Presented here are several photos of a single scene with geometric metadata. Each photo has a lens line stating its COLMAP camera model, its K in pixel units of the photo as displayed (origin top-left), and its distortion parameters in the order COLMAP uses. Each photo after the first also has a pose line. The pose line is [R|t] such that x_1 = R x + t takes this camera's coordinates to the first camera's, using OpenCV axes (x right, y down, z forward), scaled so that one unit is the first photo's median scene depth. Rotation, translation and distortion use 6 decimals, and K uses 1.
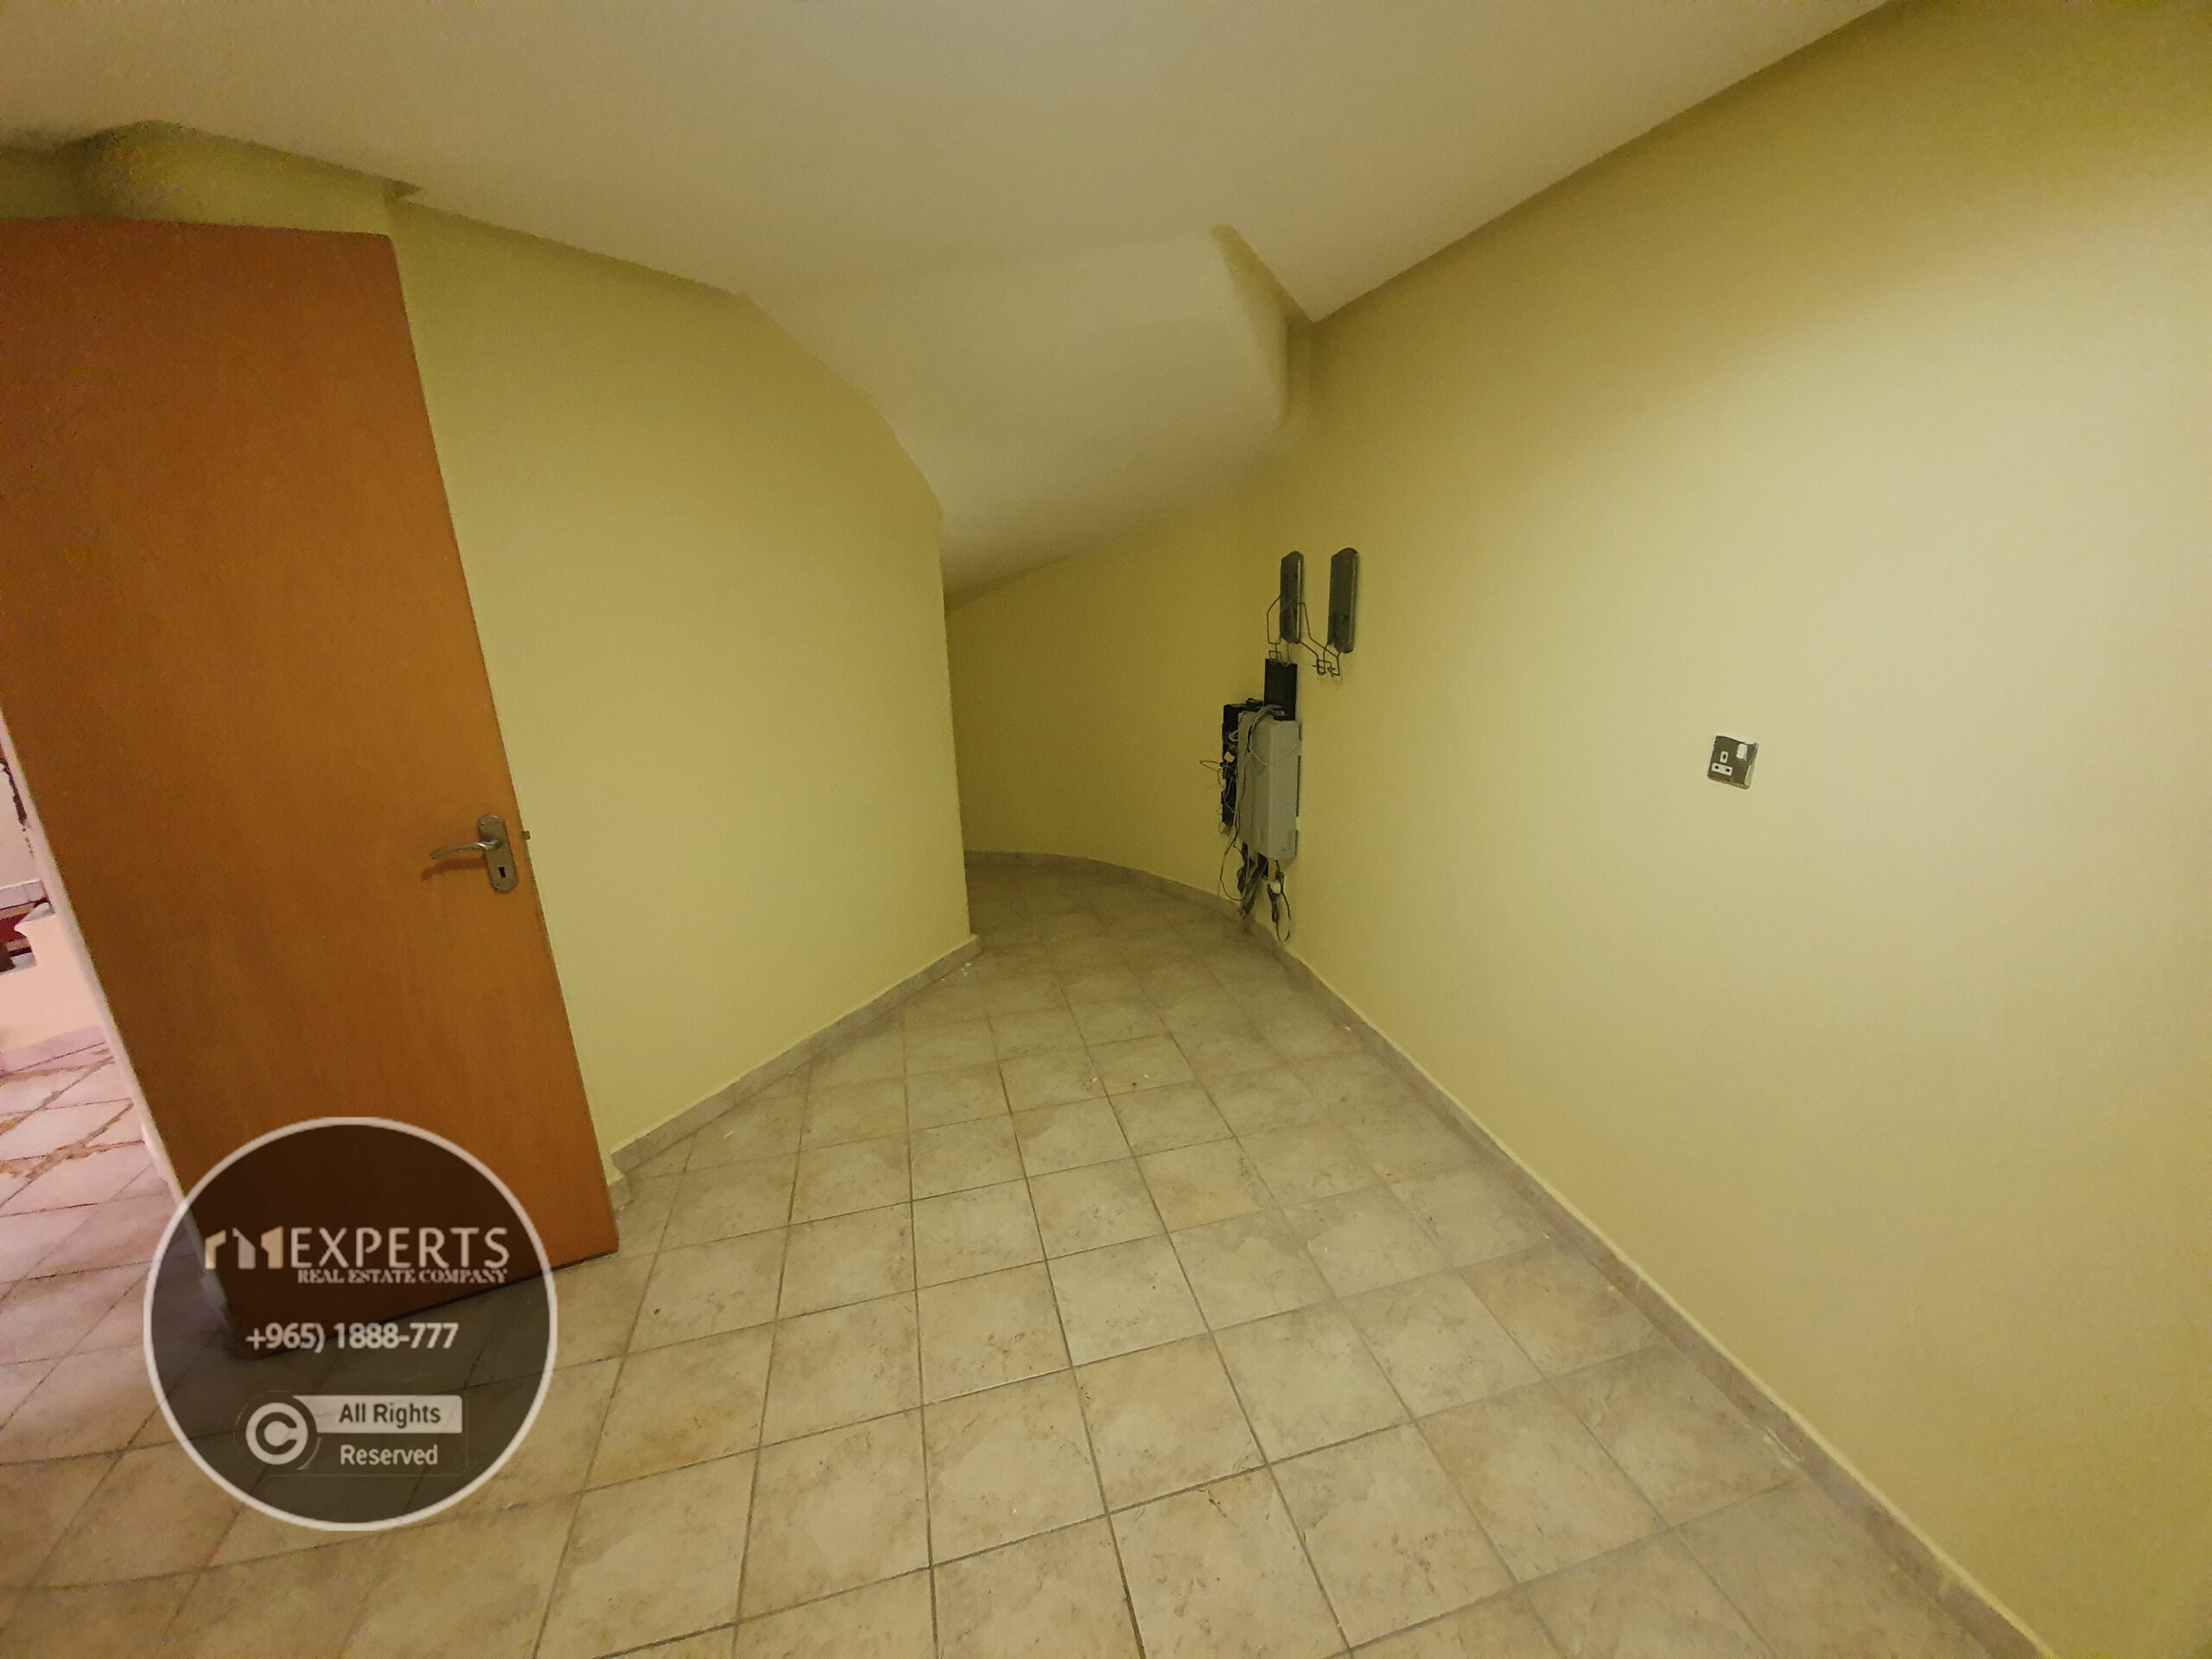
lens RADIAL K [[886.7, 0, 1115.4], [0, 886.7, 824.9], [0, 0, 1]] dist [-0.006494, -0.005982]
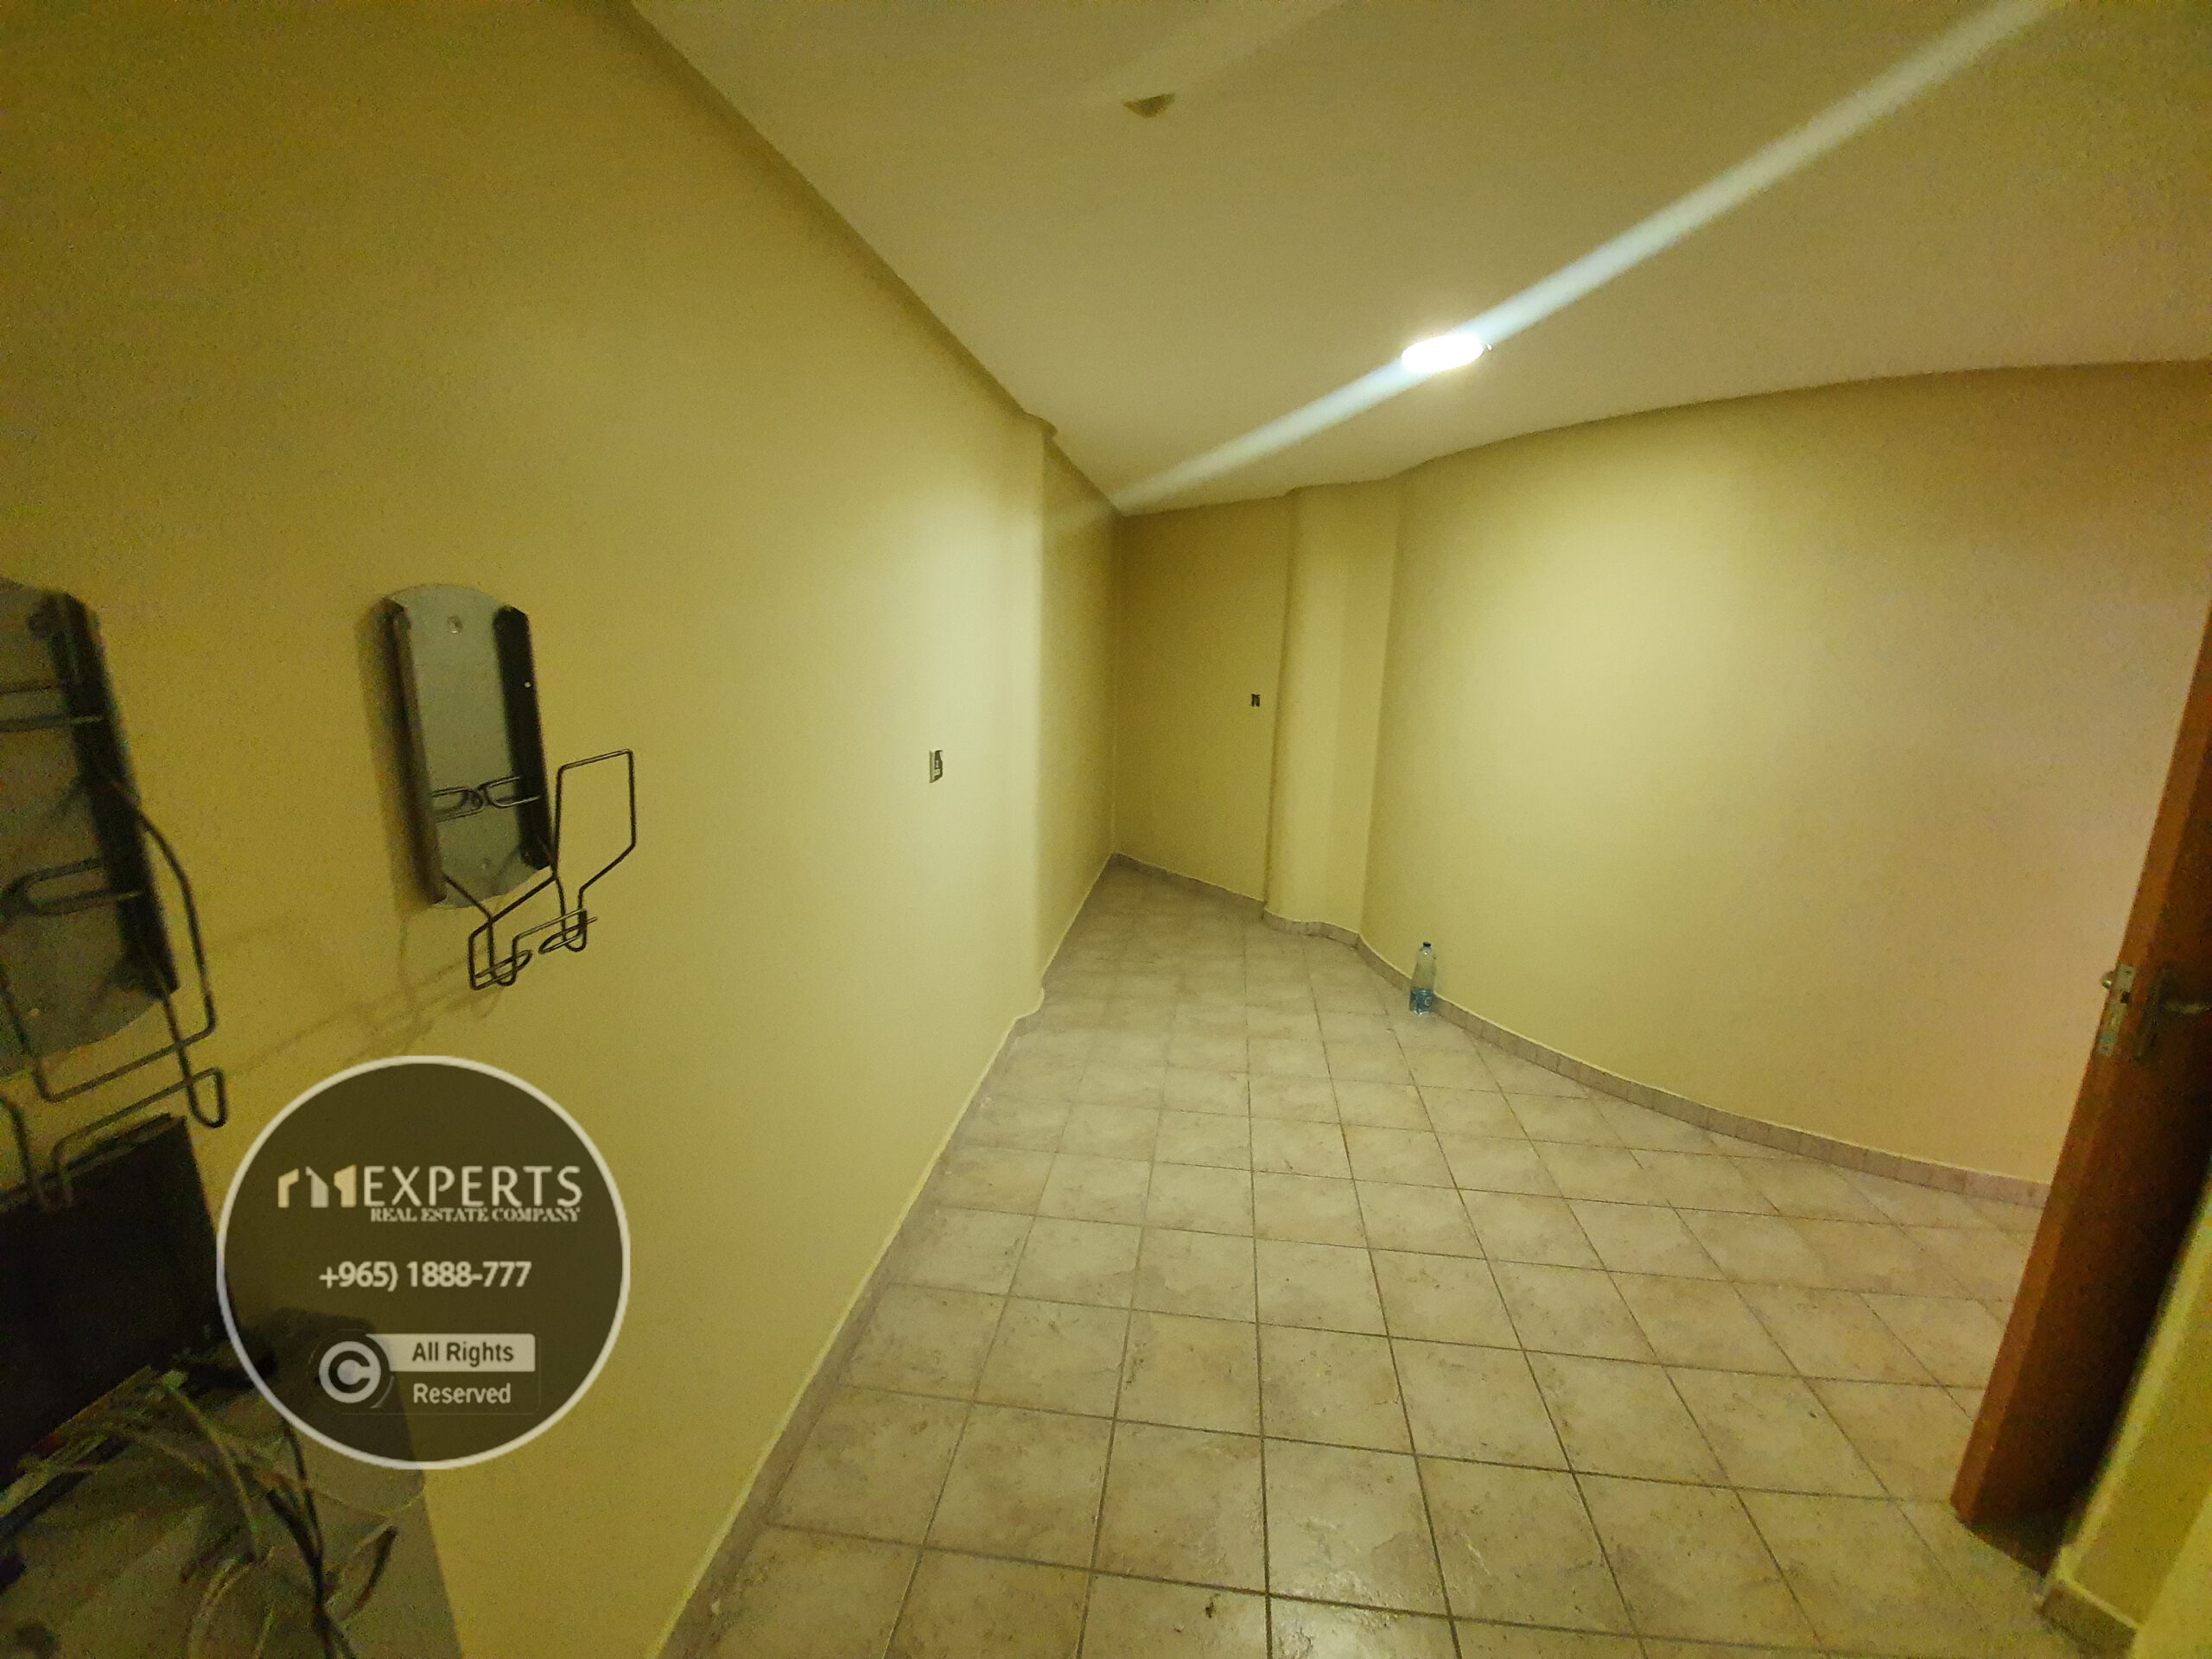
lens RADIAL K [[886.7, 0, 1114.5], [0, 886.7, 833.2], [0, 0, 1]] dist [-0.006494, -0.005982]
pose [[-0.931094, -0.079996, 0.355899, -0.095257], [0.101490, 0.880325, 0.463388, -0.462177], [-0.350375, 0.467578, -0.811547, 1.568731]]
